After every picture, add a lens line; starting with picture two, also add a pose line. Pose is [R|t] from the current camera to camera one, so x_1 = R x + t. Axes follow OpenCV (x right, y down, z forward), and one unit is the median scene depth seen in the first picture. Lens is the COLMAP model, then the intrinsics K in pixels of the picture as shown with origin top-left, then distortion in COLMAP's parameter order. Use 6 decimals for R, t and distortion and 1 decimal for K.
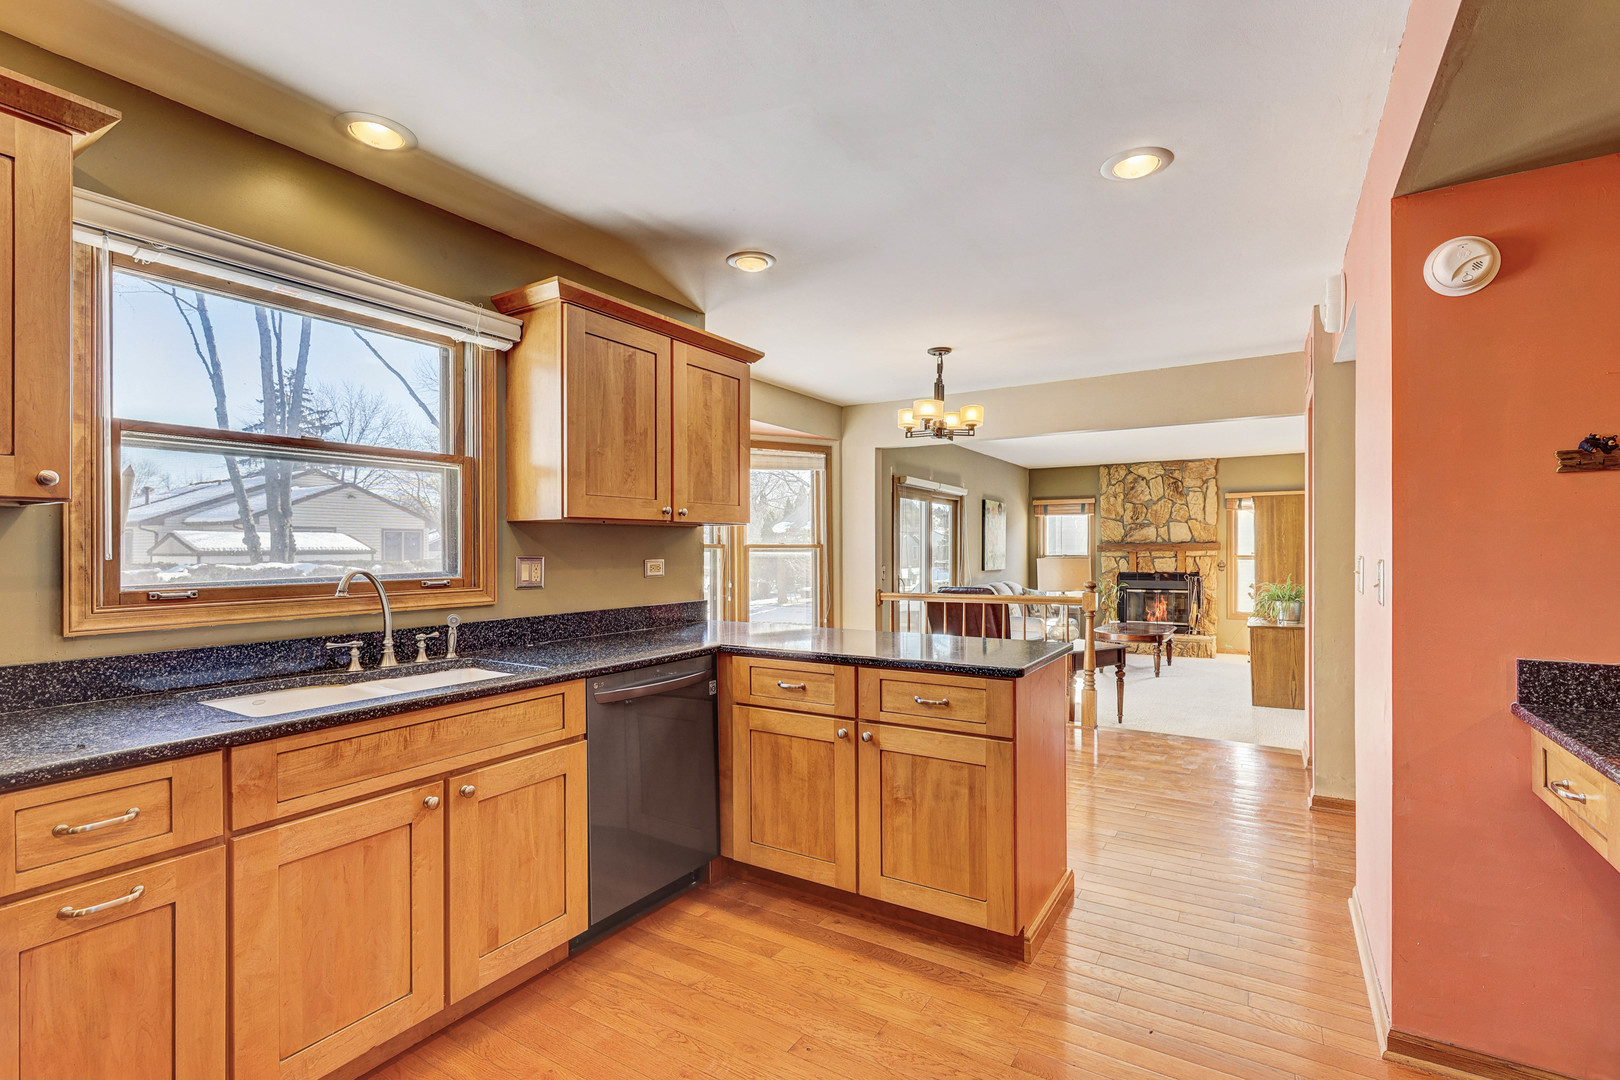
lens RADIAL K [[732.5, 0, 816.7], [0, 732.5, 546.9], [0, 0, 1]] dist [0.003321, 0.000395]
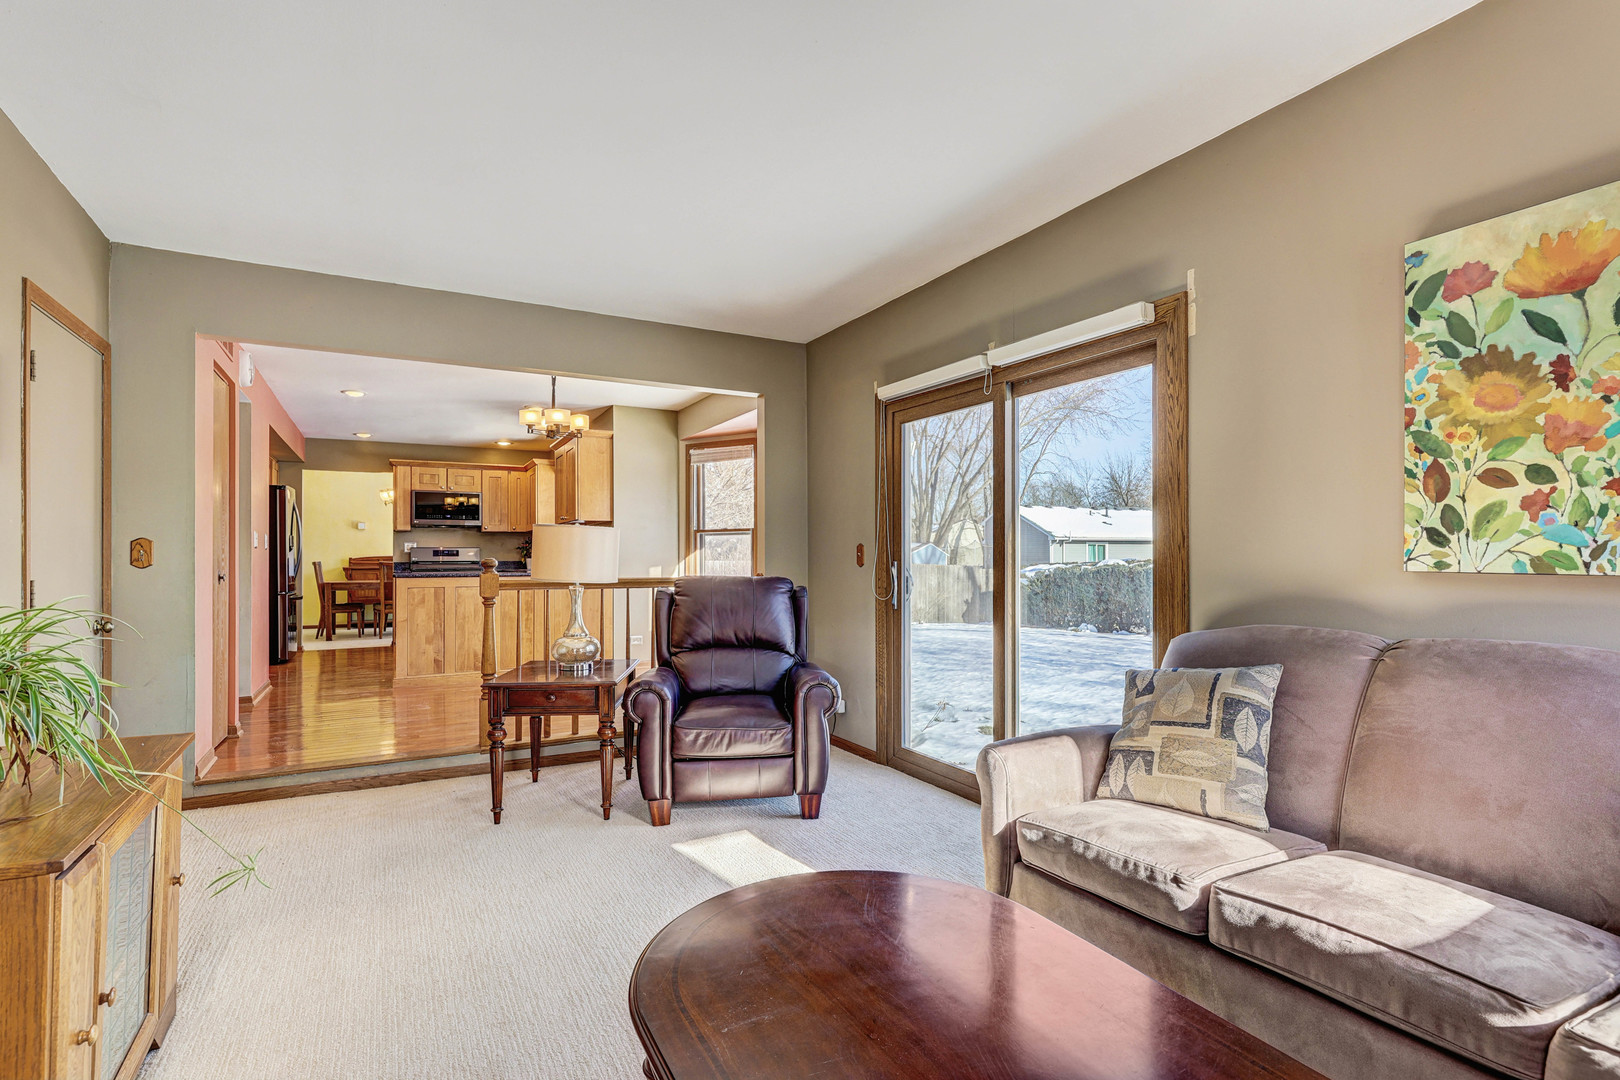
lens RADIAL K [[785.7, 0, 835.2], [0, 785.7, 546.9], [0, 0, 1]] dist [-0.008219, 0.001058]
pose [[-0.483787, -0.007571, -0.875153, 0.495134], [0.004755, 0.999925, -0.011279, 0.025899], [0.875173, -0.009618, -0.483714, 0.927477]]
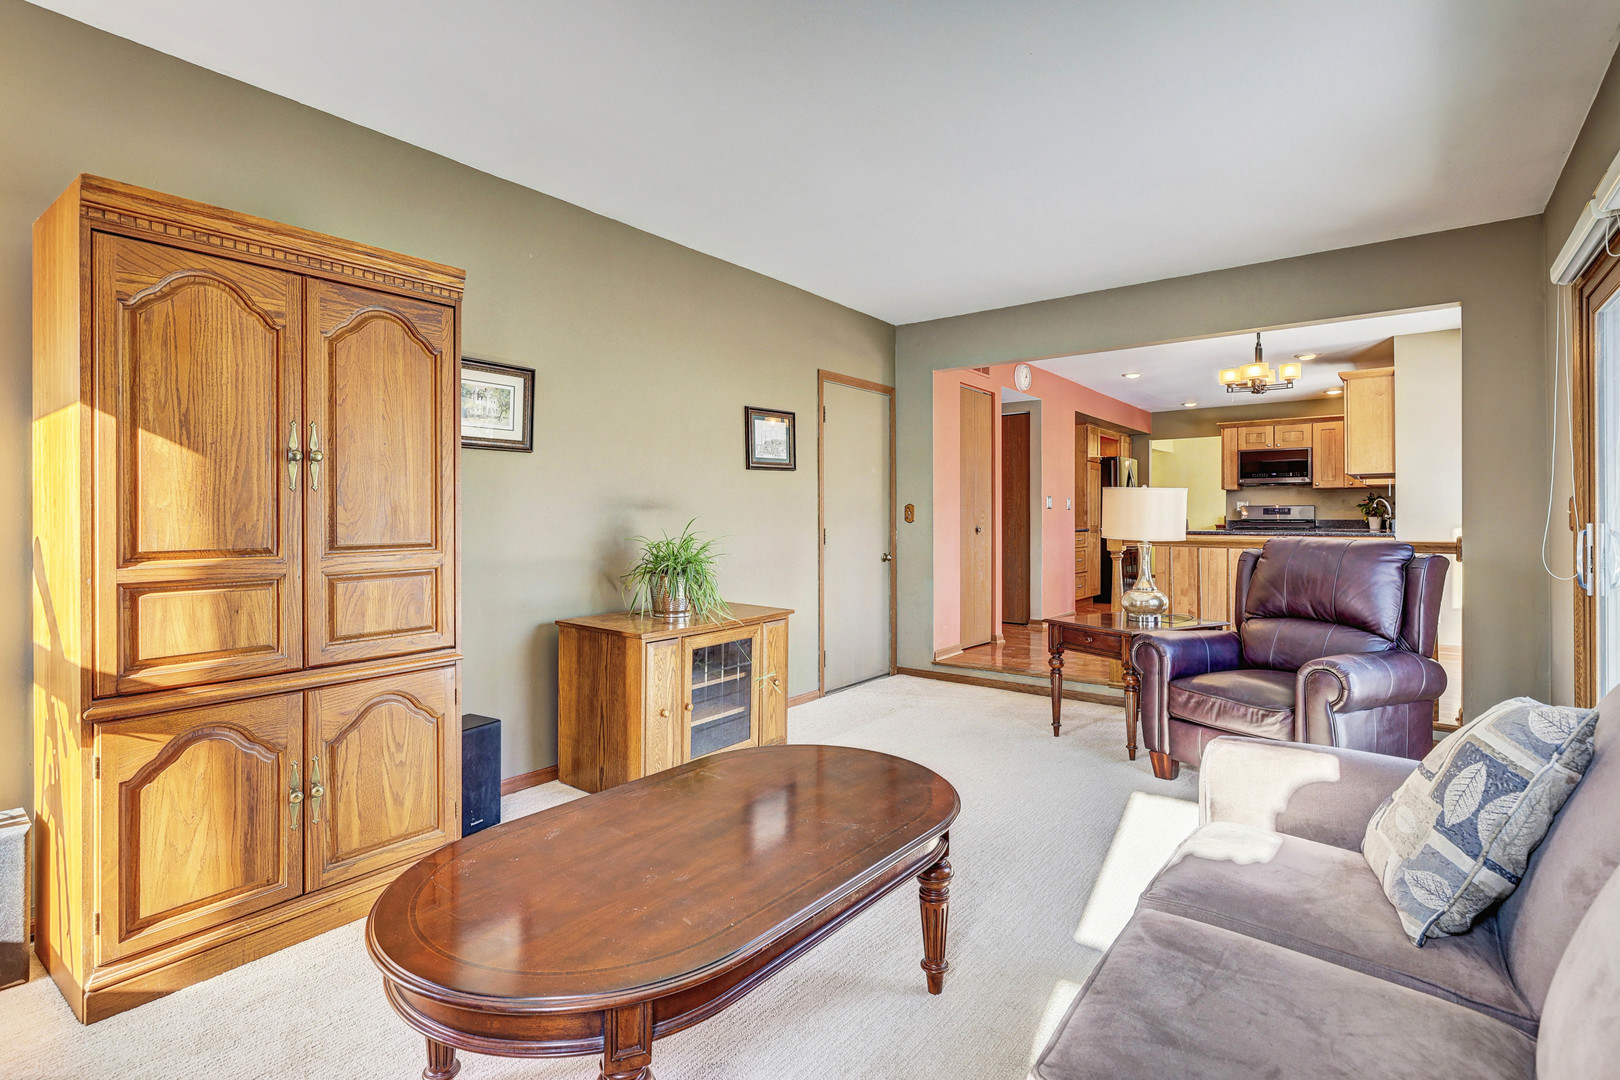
lens RADIAL K [[785.7, 0, 791.0], [0, 785.7, 512.9], [0, 0, 1]] dist [-0.008219, 0.001058]
pose [[-0.992733, 0.004433, 0.120254, 0.344681], [0.003745, 0.999975, -0.005951, 0.025874], [-0.120277, -0.005457, -0.992725, 1.071317]]
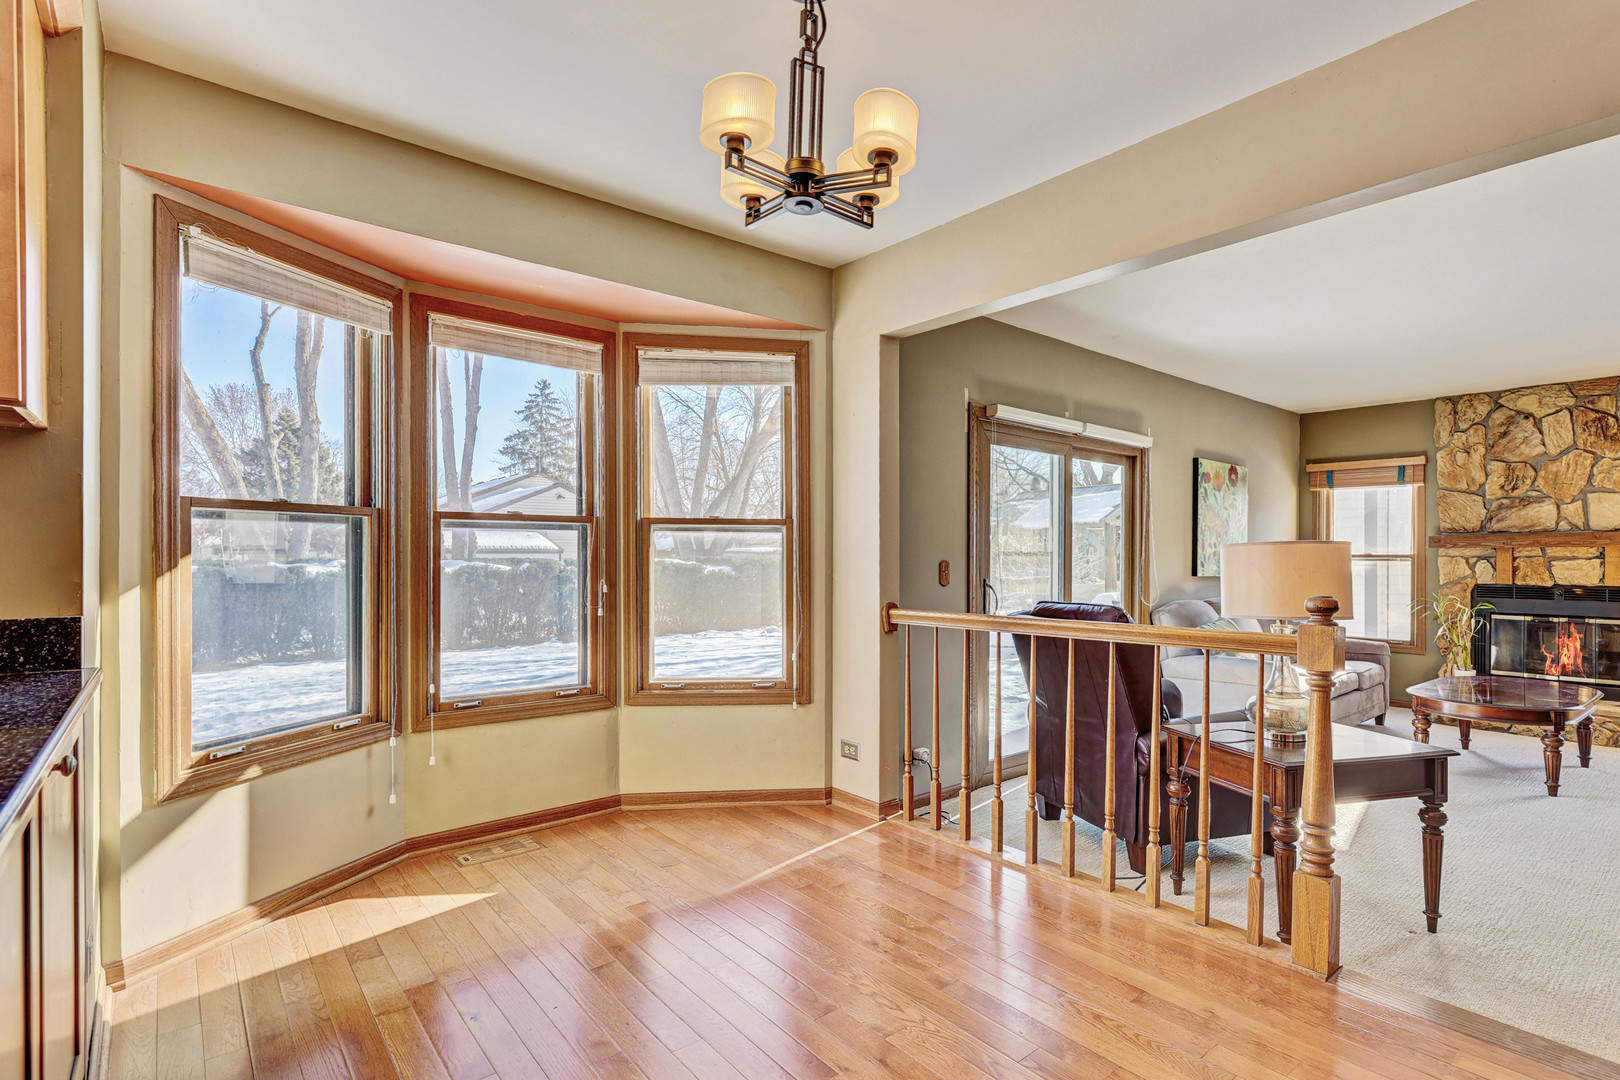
lens RADIAL K [[785.7, 0, 807.4], [0, 785.7, 549.4], [0, 0, 1]] dist [-0.008219, 0.001058]
pose [[0.942692, 0.004660, -0.333632, 0.138208], [-0.006013, 0.999977, -0.003021, 0.013554], [0.333611, 0.004854, 0.942698, 0.280256]]
